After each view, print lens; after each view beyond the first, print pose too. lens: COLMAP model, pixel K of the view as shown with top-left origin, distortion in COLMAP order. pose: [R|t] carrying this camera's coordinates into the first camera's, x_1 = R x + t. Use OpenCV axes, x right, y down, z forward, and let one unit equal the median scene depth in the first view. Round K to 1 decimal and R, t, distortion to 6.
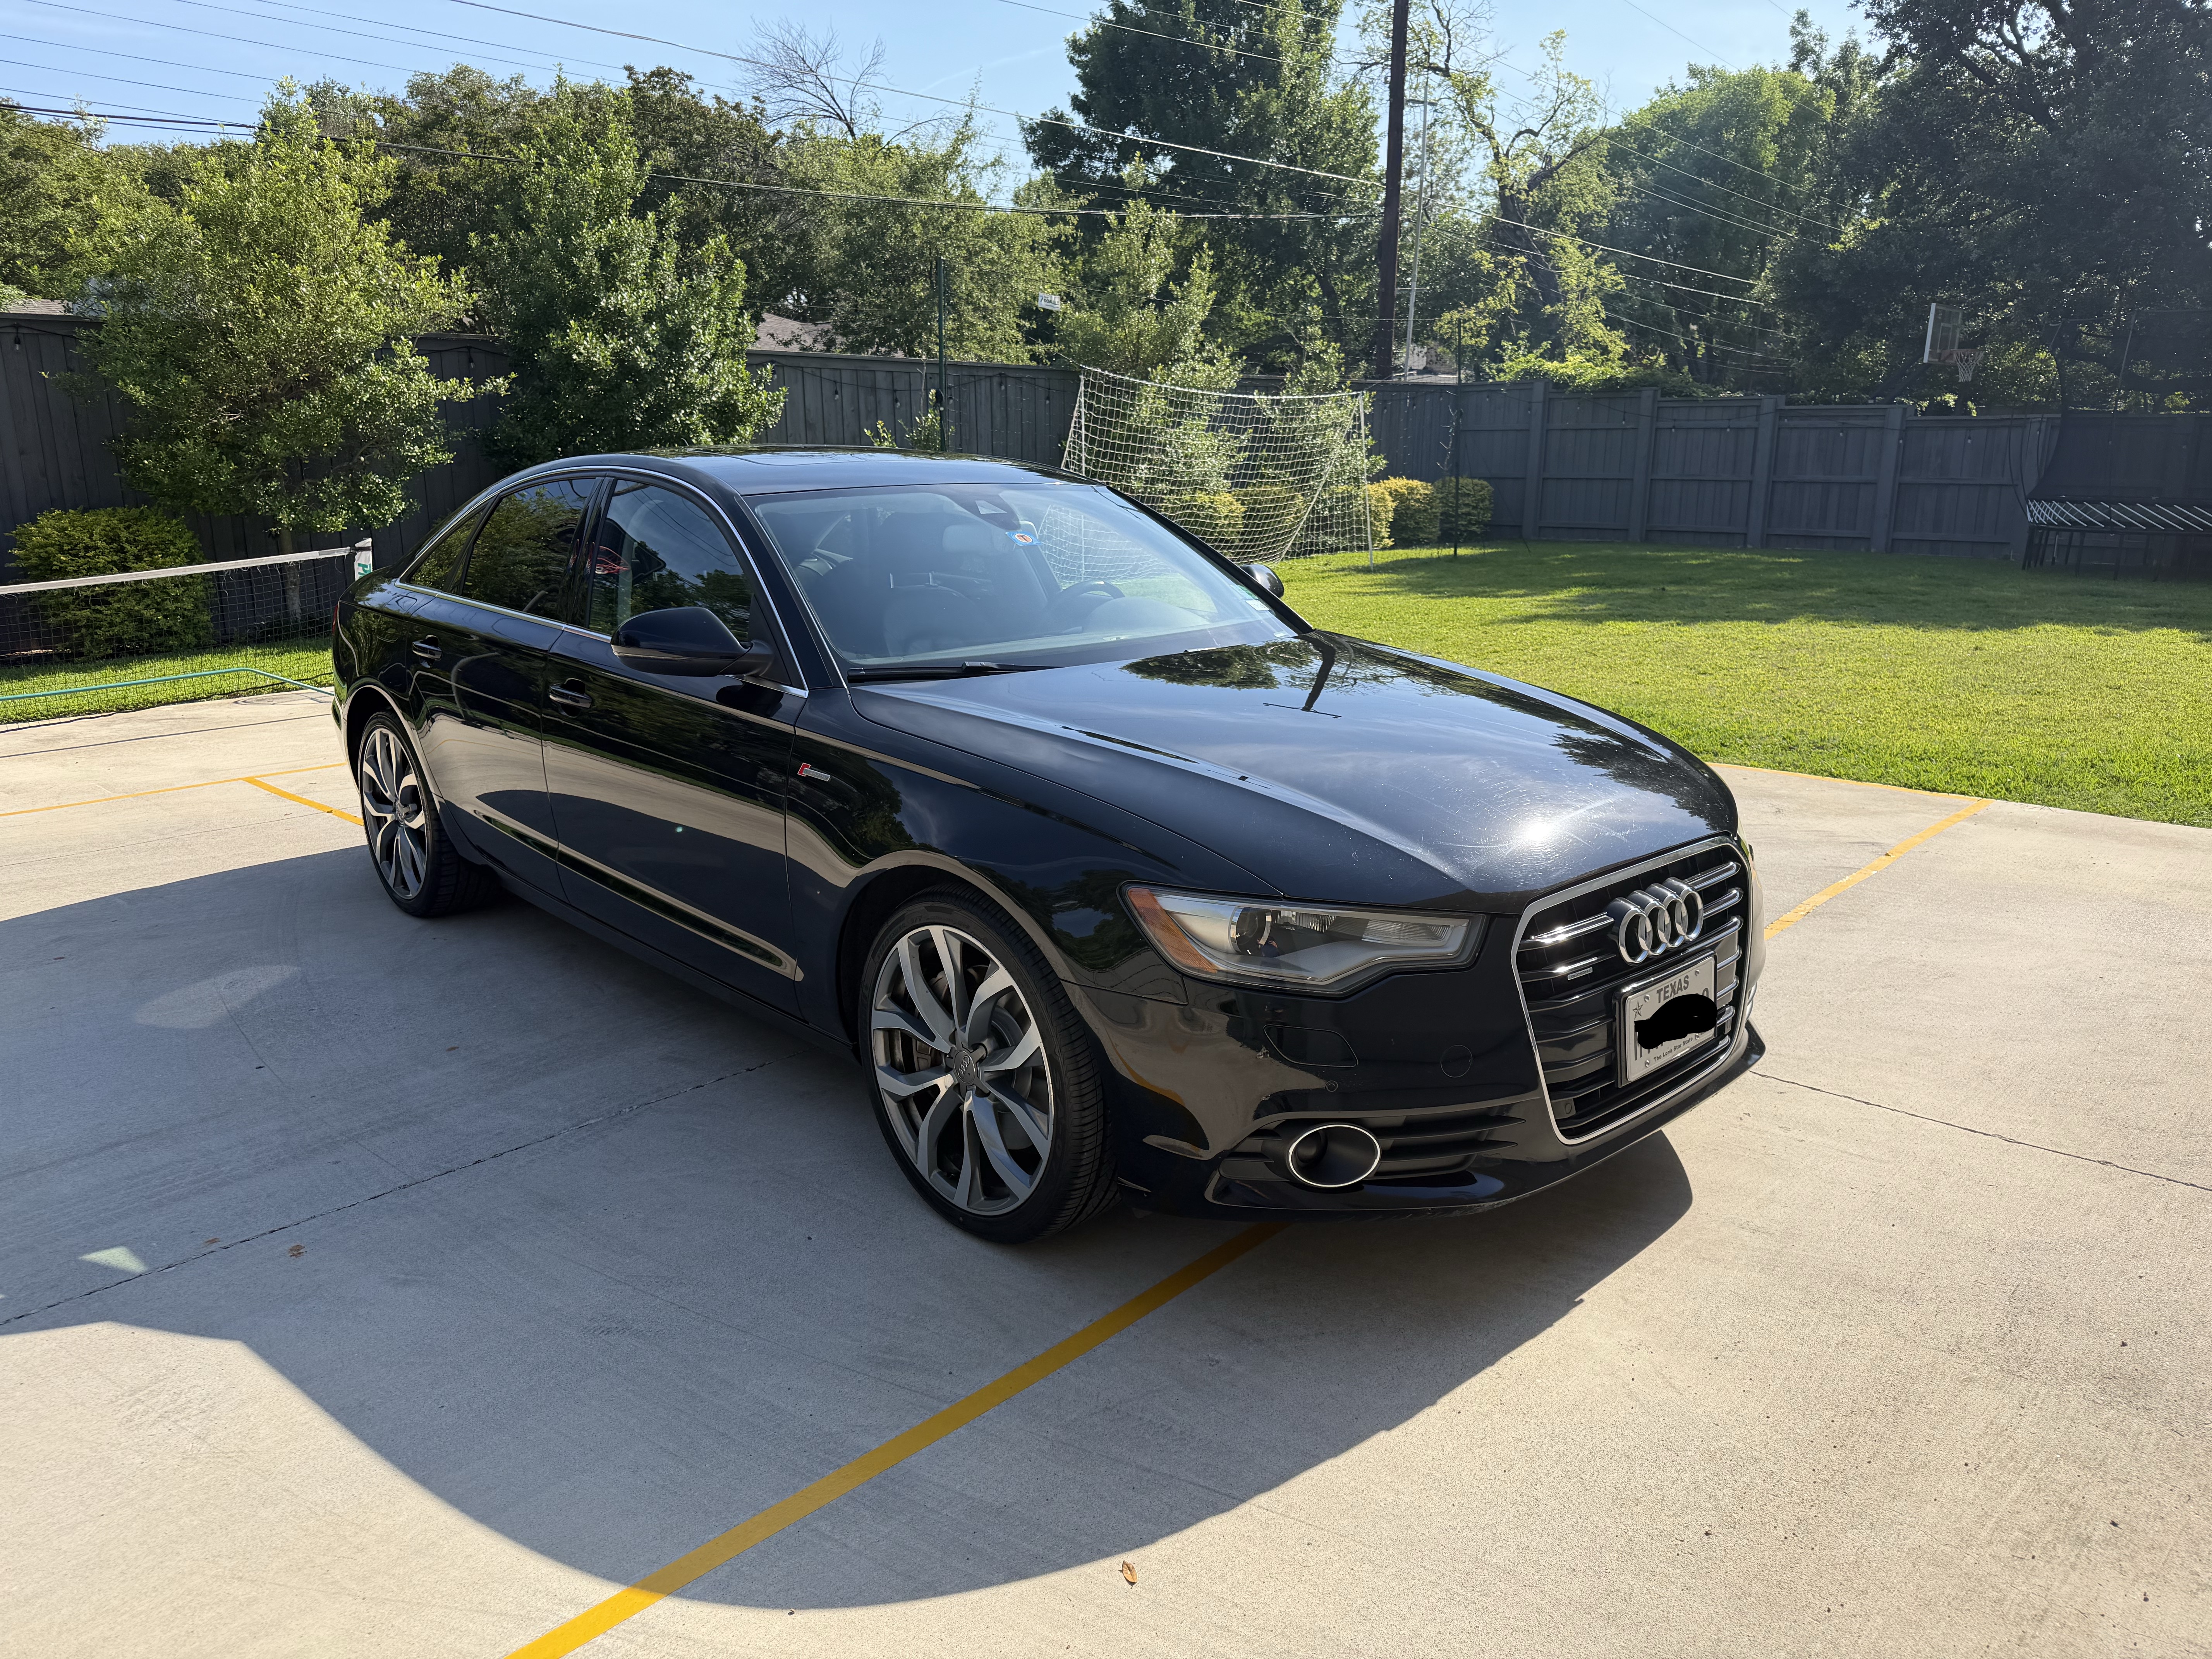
lens RADIAL K [[1561.1, 0, 1095.9], [0, 1561.1, 821.8], [0, 0, 1]] dist [0.027478, -0.039506]
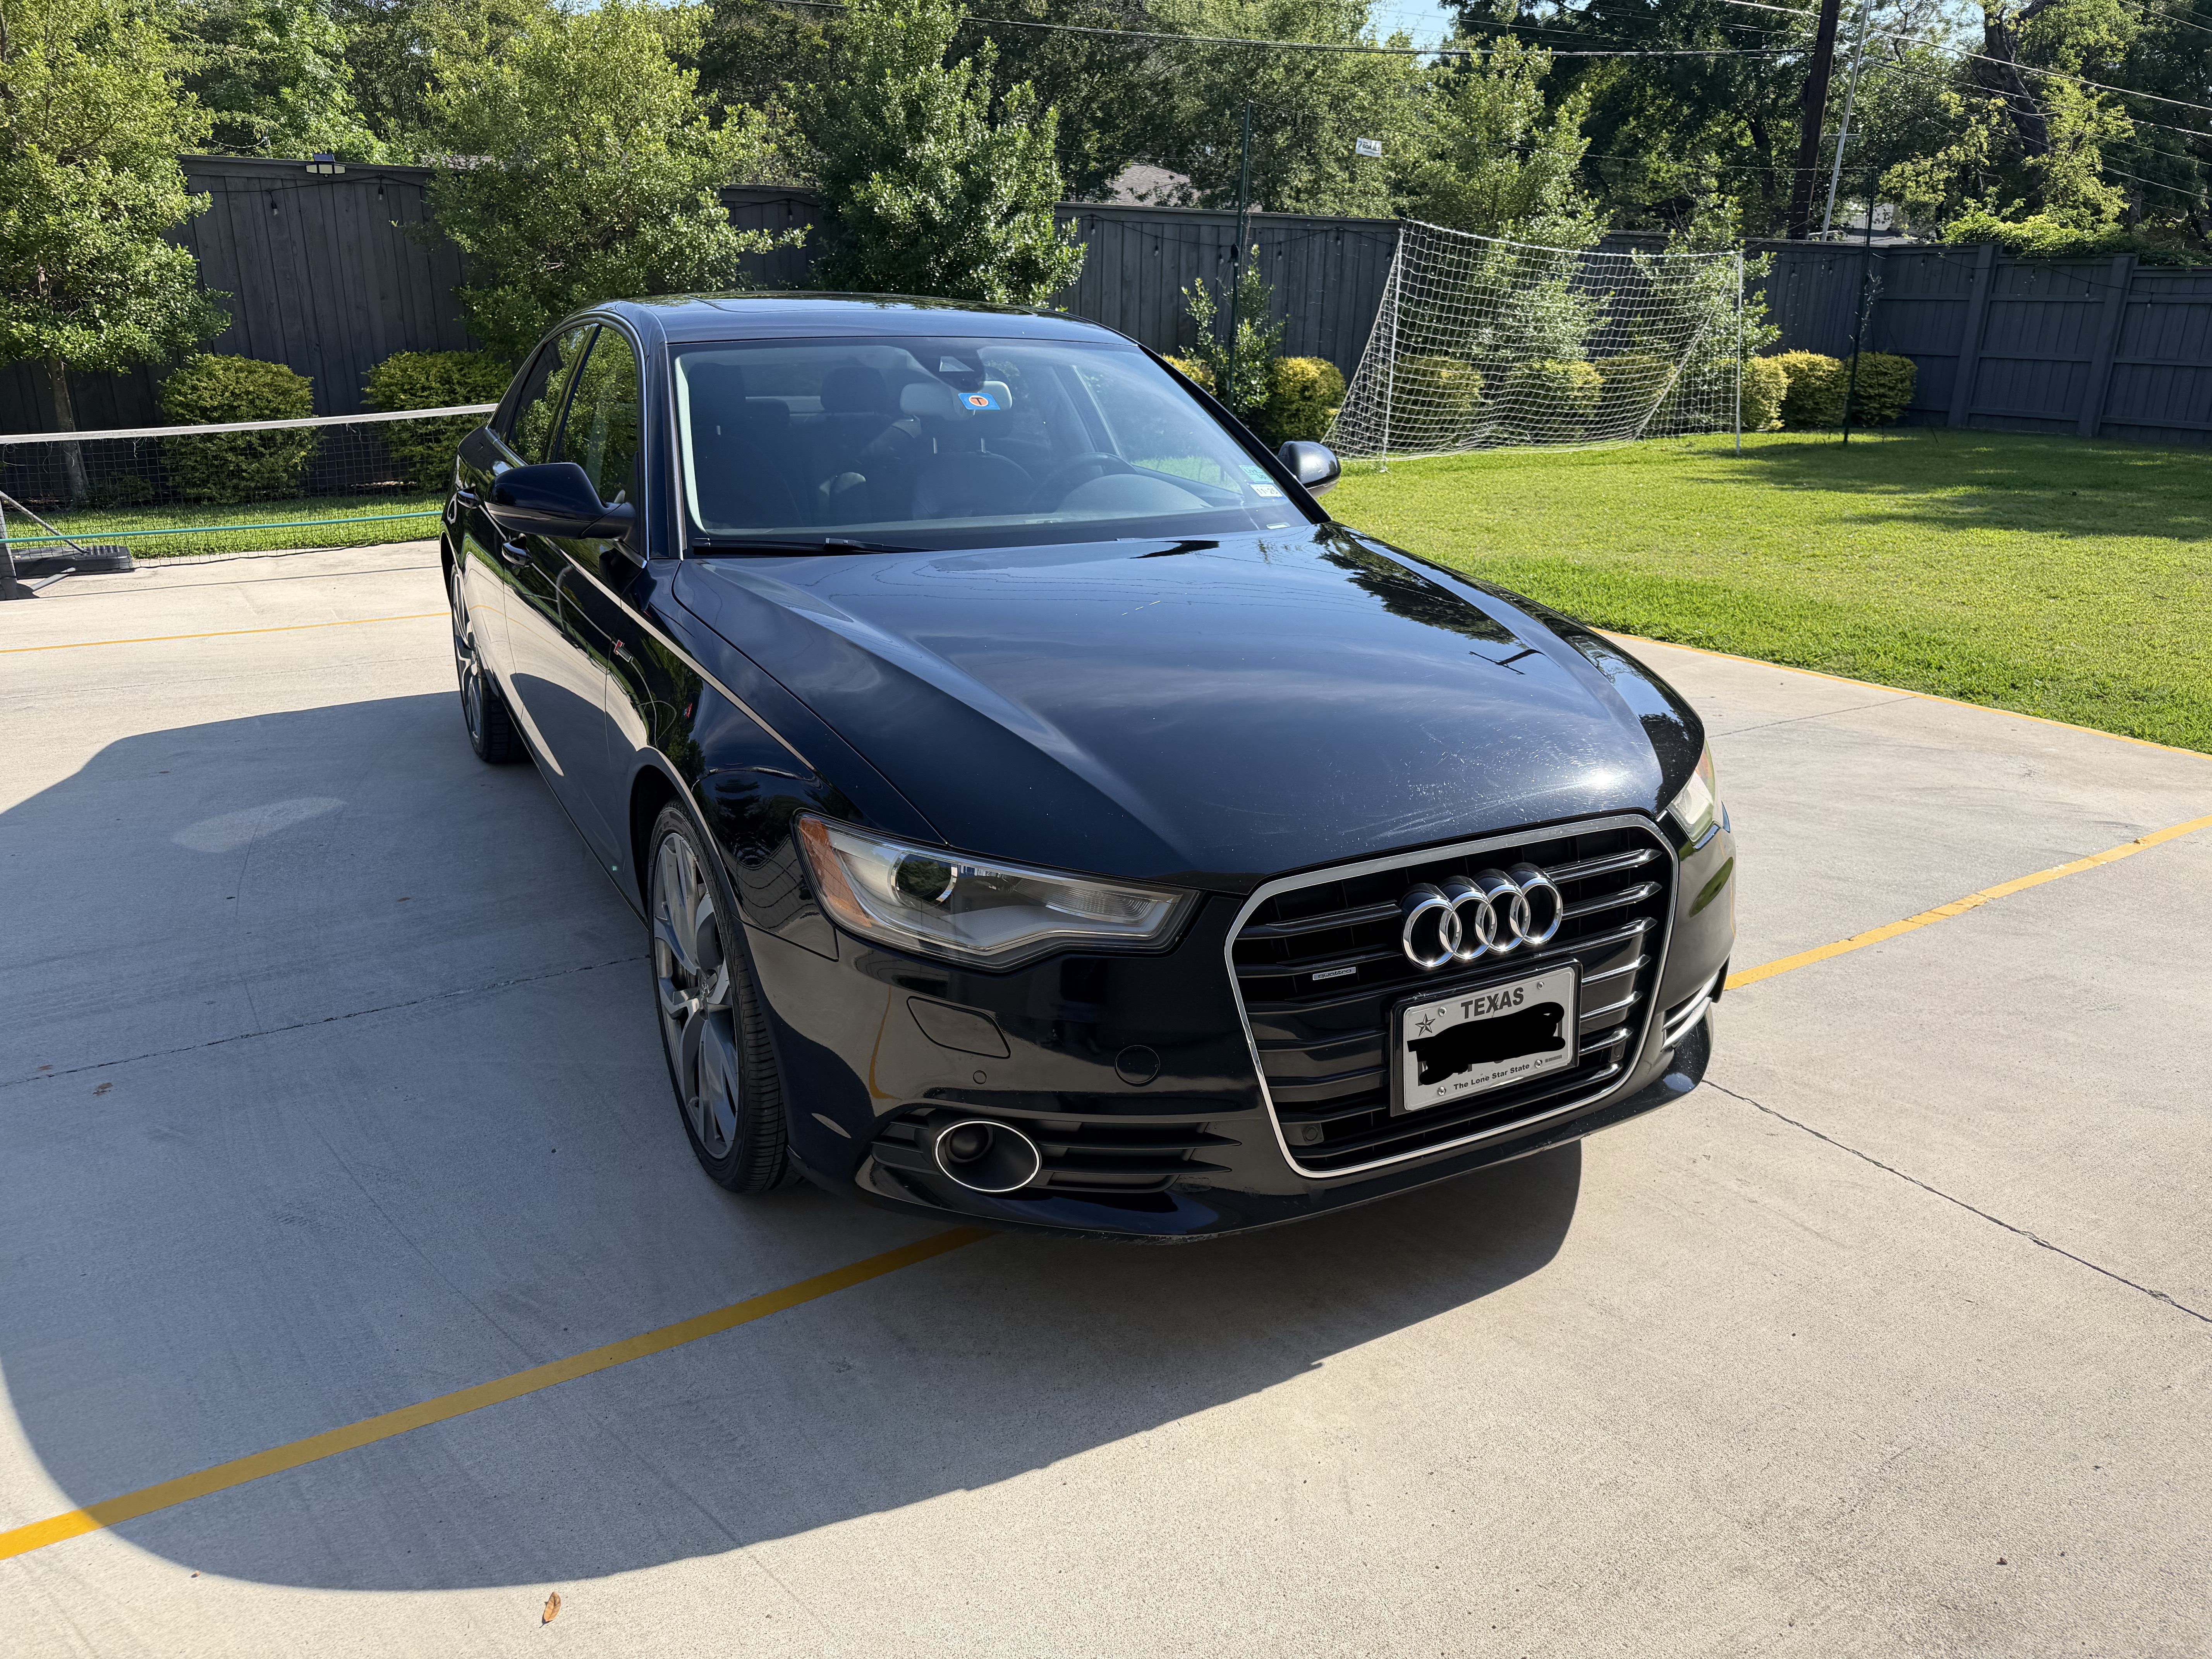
lens RADIAL K [[1559.9, 0, 1076.1], [0, 1559.9, 818.2], [0, 0, 1]] dist [0.009536, -0.017126]
pose [[0.967489, 0.093827, -0.234867, 0.034433], [-0.074642, 0.993204, 0.089300, -0.004165], [0.241649, -0.068866, 0.967917, 0.019175]]
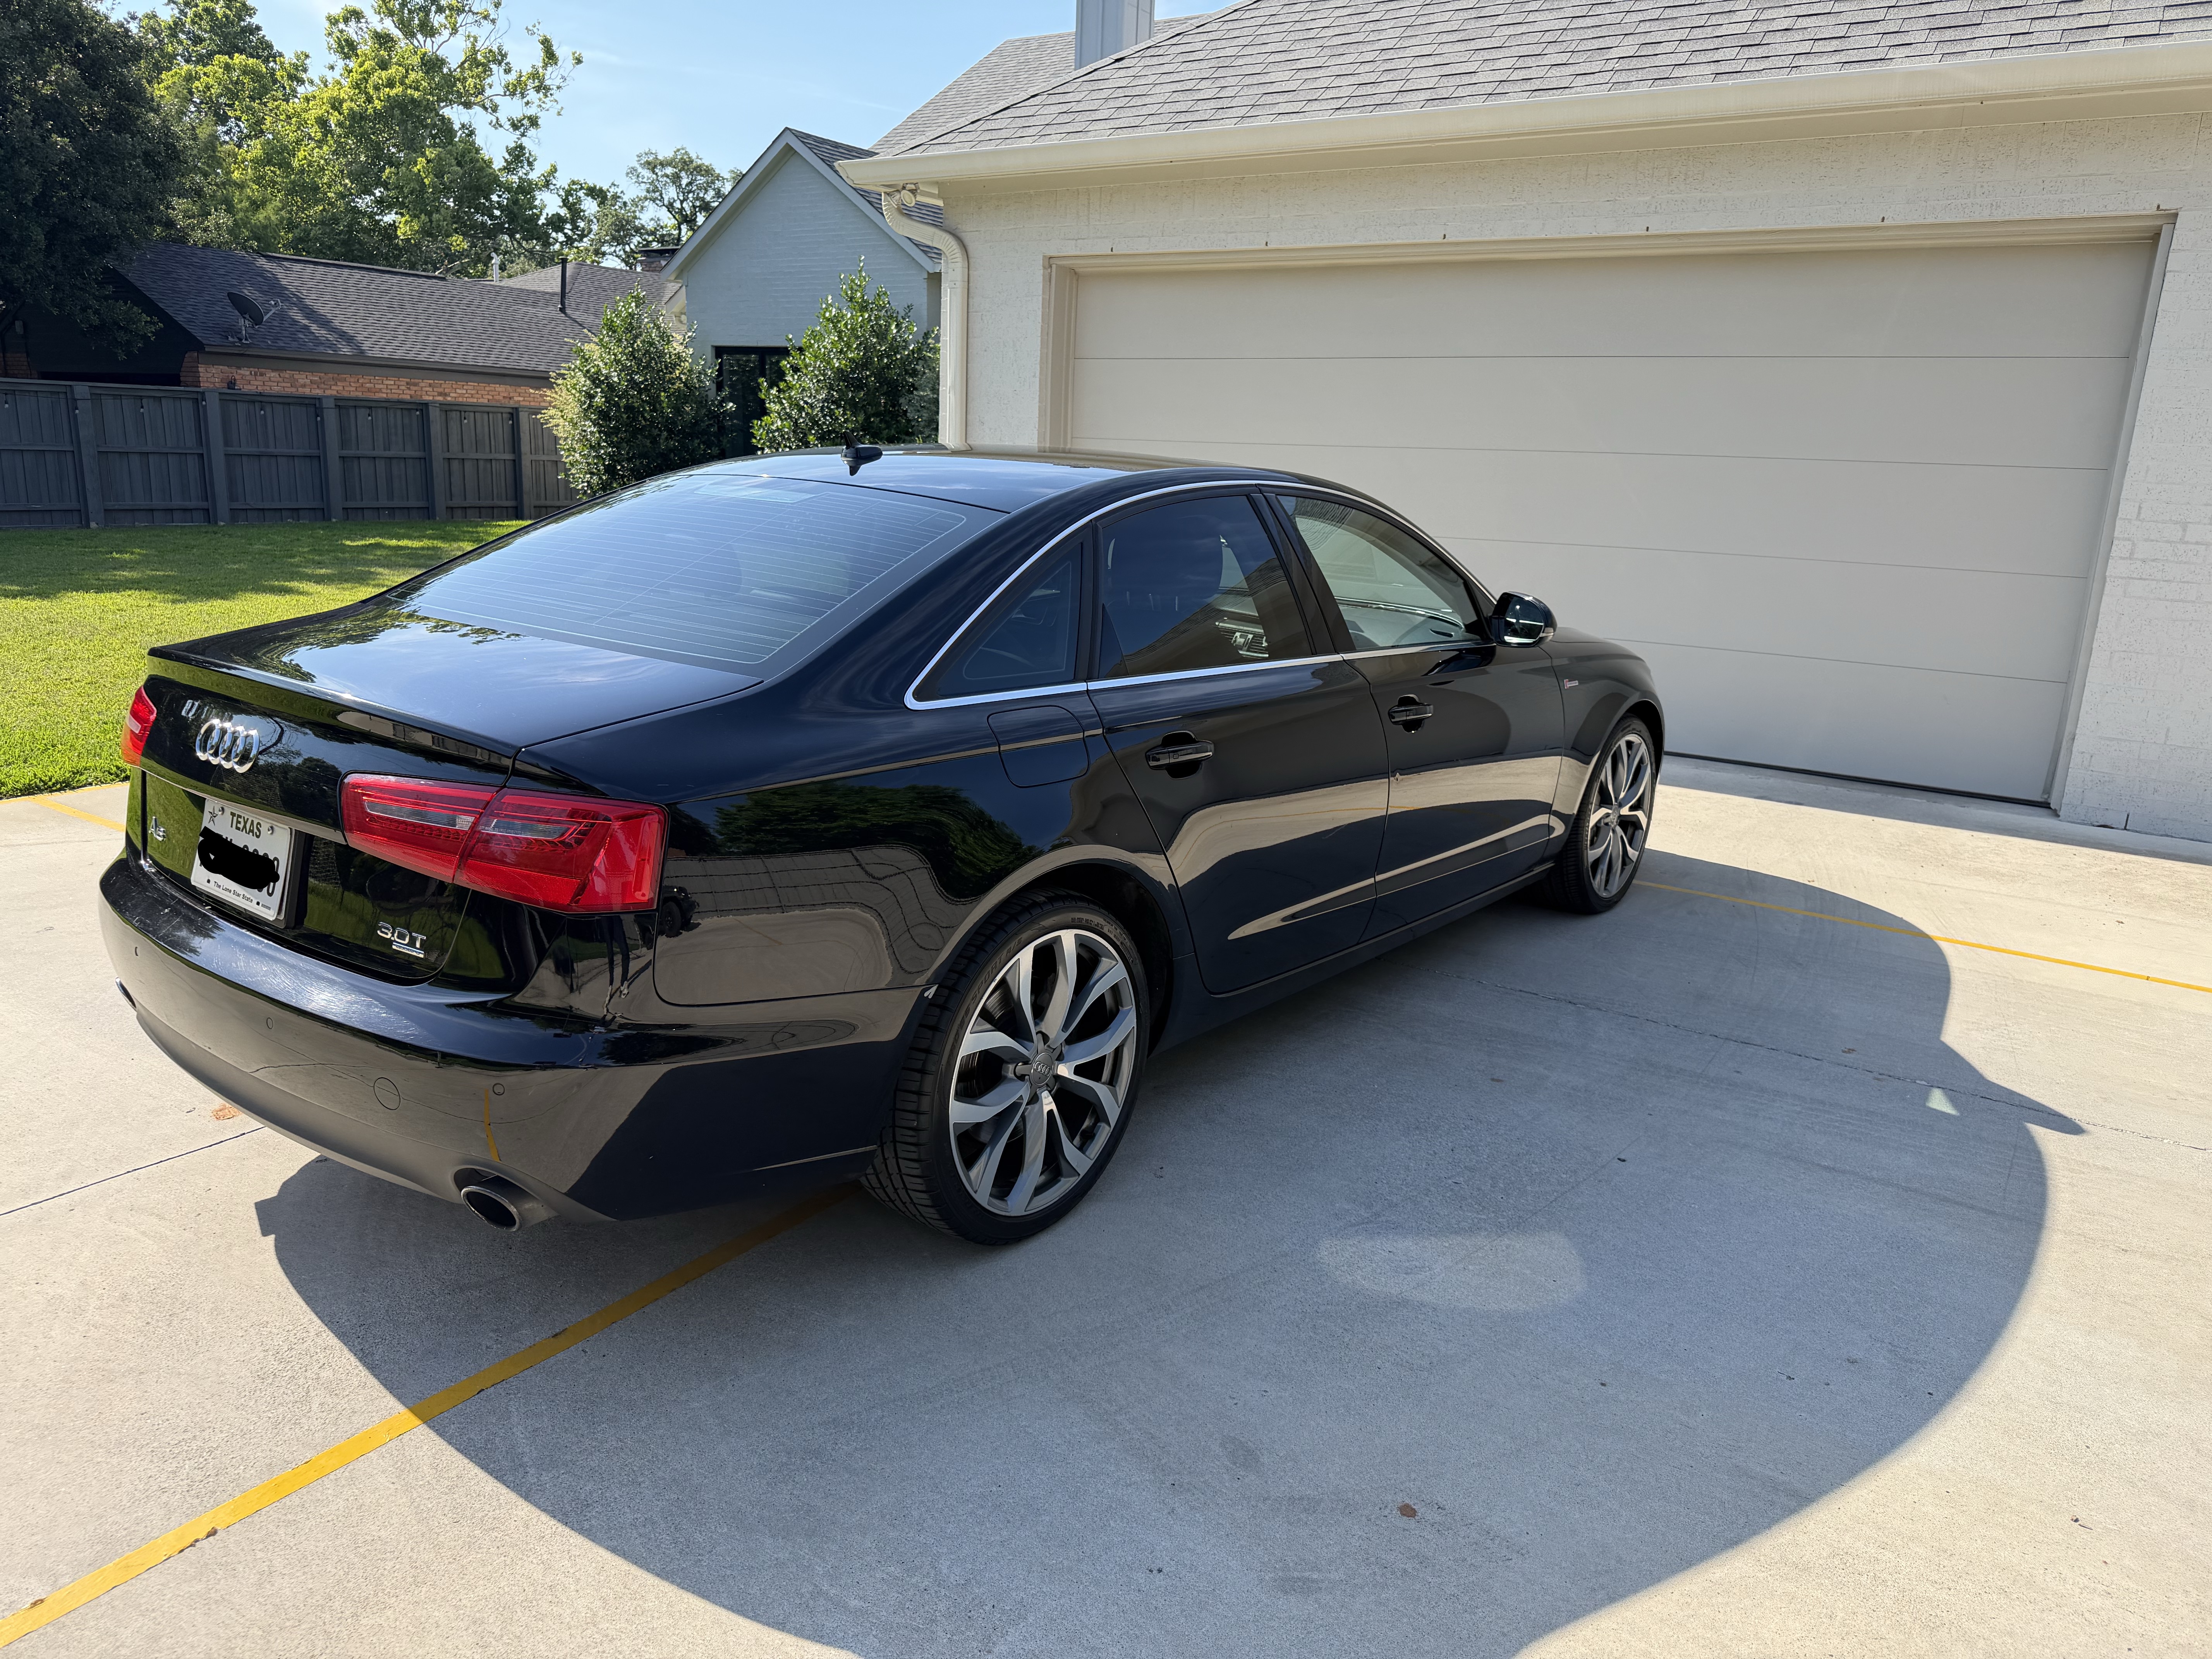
lens RADIAL K [[1559.9, 0, 1076.1], [0, 1559.9, 818.2], [0, 0, 1]] dist [0.009536, -0.017126]
pose [[-0.157838, -0.226769, 0.961074, -0.180361], [0.190159, 0.948077, 0.254932, -0.043733], [-0.968982, 0.222995, -0.106520, 0.188389]]
